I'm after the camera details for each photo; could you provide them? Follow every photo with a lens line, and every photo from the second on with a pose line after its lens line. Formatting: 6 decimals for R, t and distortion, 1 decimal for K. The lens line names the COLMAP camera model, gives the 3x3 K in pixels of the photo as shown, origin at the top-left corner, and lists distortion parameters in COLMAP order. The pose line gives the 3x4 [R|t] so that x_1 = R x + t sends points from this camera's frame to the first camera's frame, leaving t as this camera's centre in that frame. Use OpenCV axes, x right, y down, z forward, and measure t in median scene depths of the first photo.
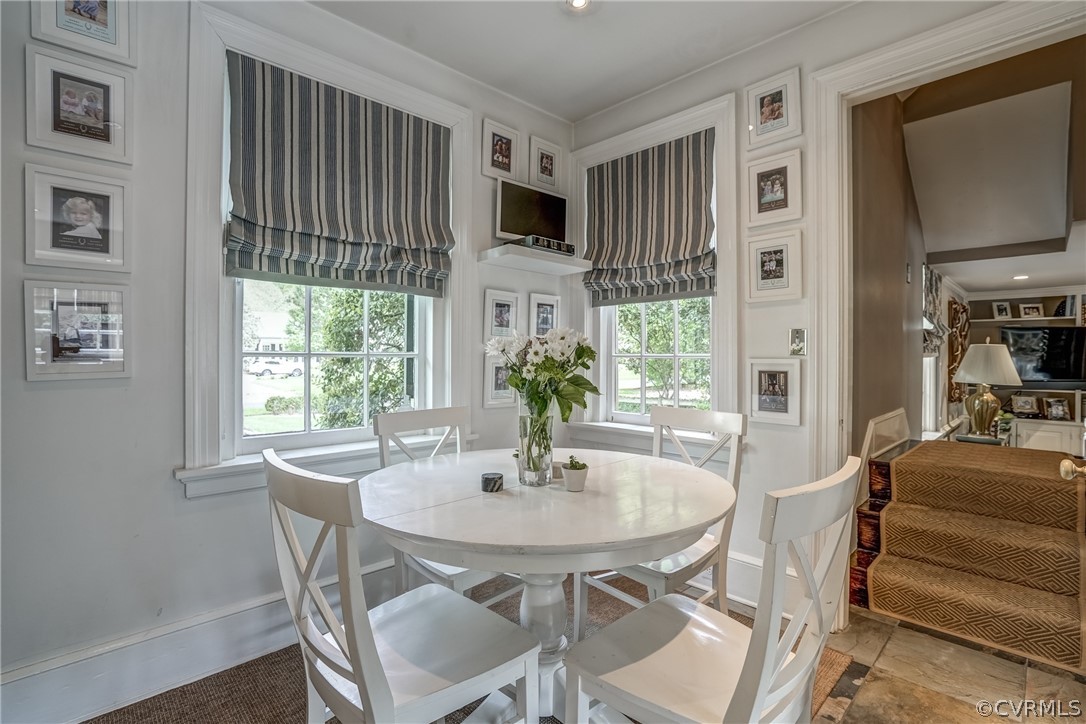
lens RADIAL K [[497.6, 0, 546.5], [0, 497.6, 357.0], [0, 0, 1]] dist [-0.031802, 0.008304]
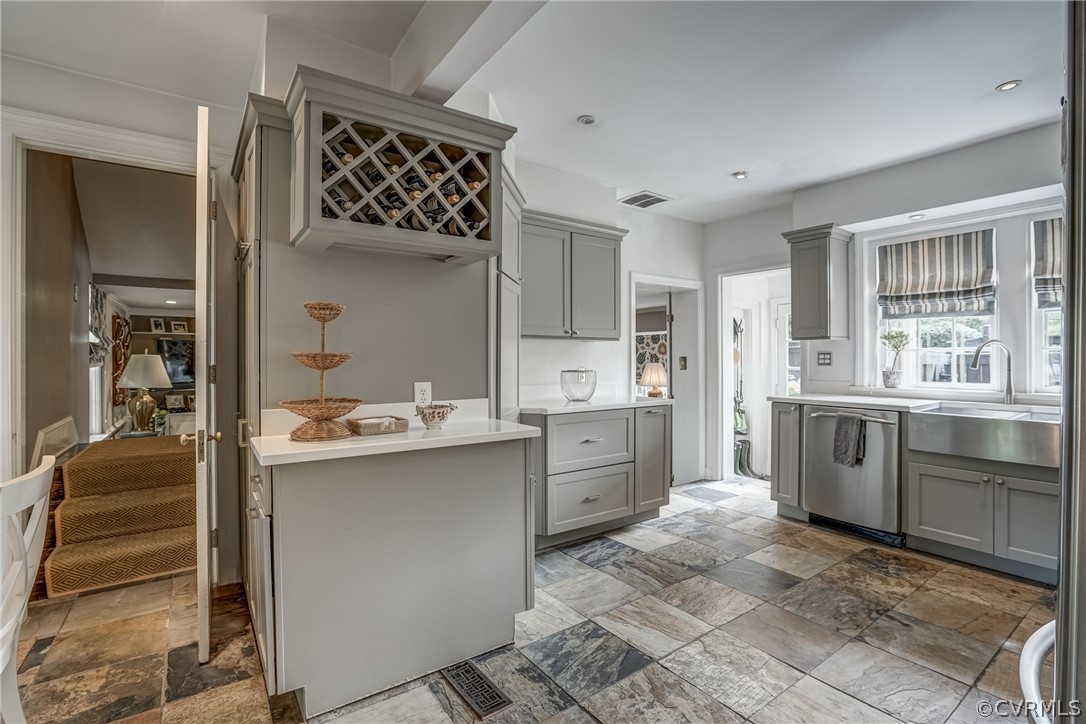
lens RADIAL K [[497.6, 0, 540.7], [0, 497.6, 362.1], [0, 0, 1]] dist [-0.031802, 0.008304]
pose [[0.159291, -0.010075, 0.987180, -0.212272], [0.001270, 0.999949, 0.010000, -0.029996], [-0.987231, -0.000339, 0.159296, -0.248709]]
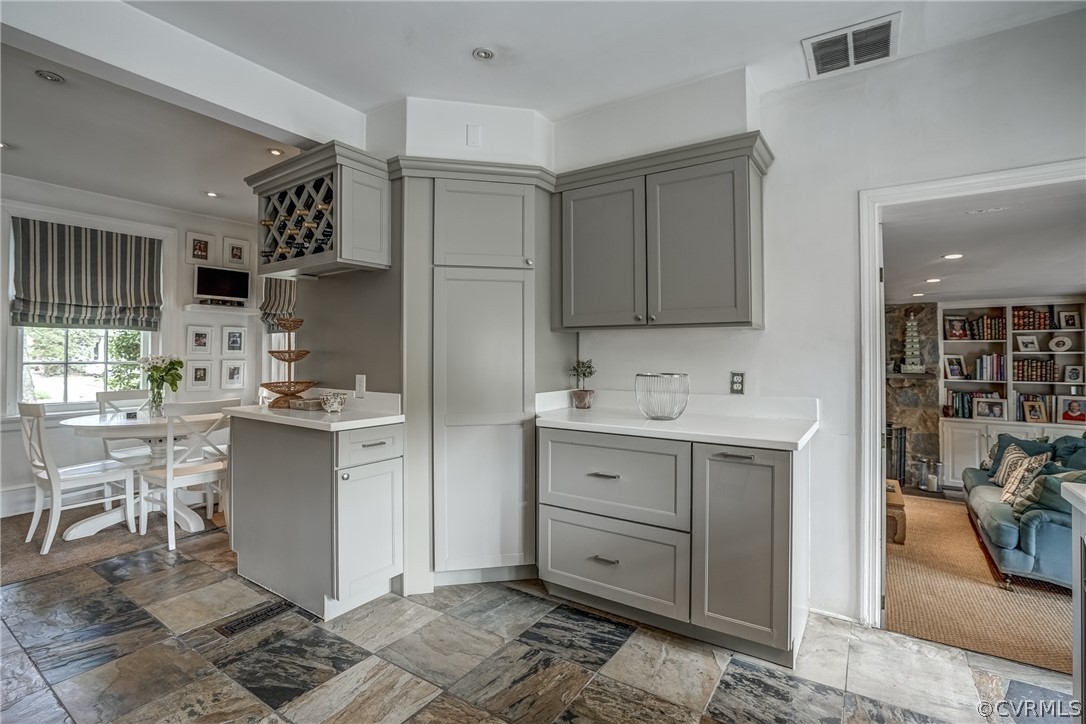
lens RADIAL K [[497.6, 0, 545.9], [0, 497.6, 351.4], [0, 0, 1]] dist [-0.031802, 0.008304]
pose [[0.978097, 0.000066, 0.208148, 0.772975], [0.001482, 0.999972, -0.007281, -0.029292], [-0.208142, 0.007430, 0.978070, -1.006449]]
